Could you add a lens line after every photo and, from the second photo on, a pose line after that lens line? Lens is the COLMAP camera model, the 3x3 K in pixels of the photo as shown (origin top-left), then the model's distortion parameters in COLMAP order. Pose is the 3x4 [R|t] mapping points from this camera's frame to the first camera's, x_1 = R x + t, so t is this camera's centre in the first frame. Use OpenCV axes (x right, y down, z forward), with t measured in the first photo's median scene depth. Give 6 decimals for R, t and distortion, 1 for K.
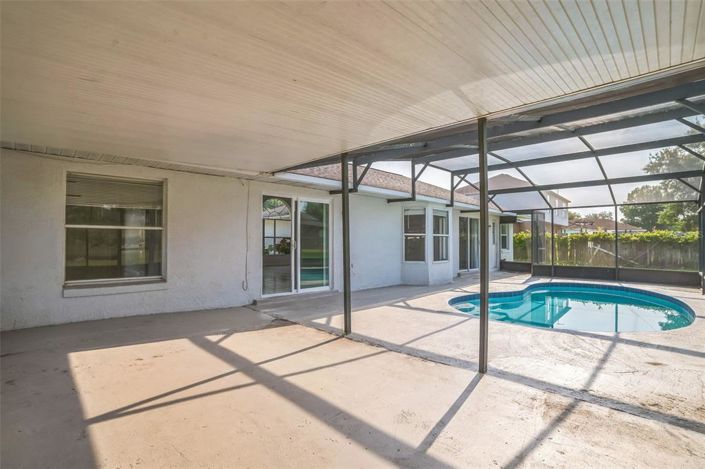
lens RADIAL K [[345.0, 0, 352.5], [0, 345.0, 234.5], [0, 0, 1]] dist [-0.047981, -0.000212]
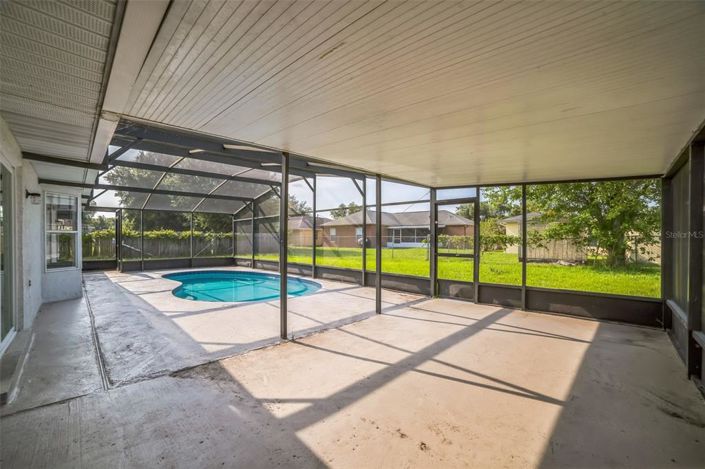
lens RADIAL K [[293.9, 0, 354.6], [0, 293.9, 242.2], [0, 0, 1]] dist [-0.104936, 0.039995]
pose [[-0.021794, -0.015878, 0.999636, -0.926657], [-0.024635, 0.999579, 0.015340, 0.006545], [-0.999459, -0.024292, -0.022176, 0.937075]]
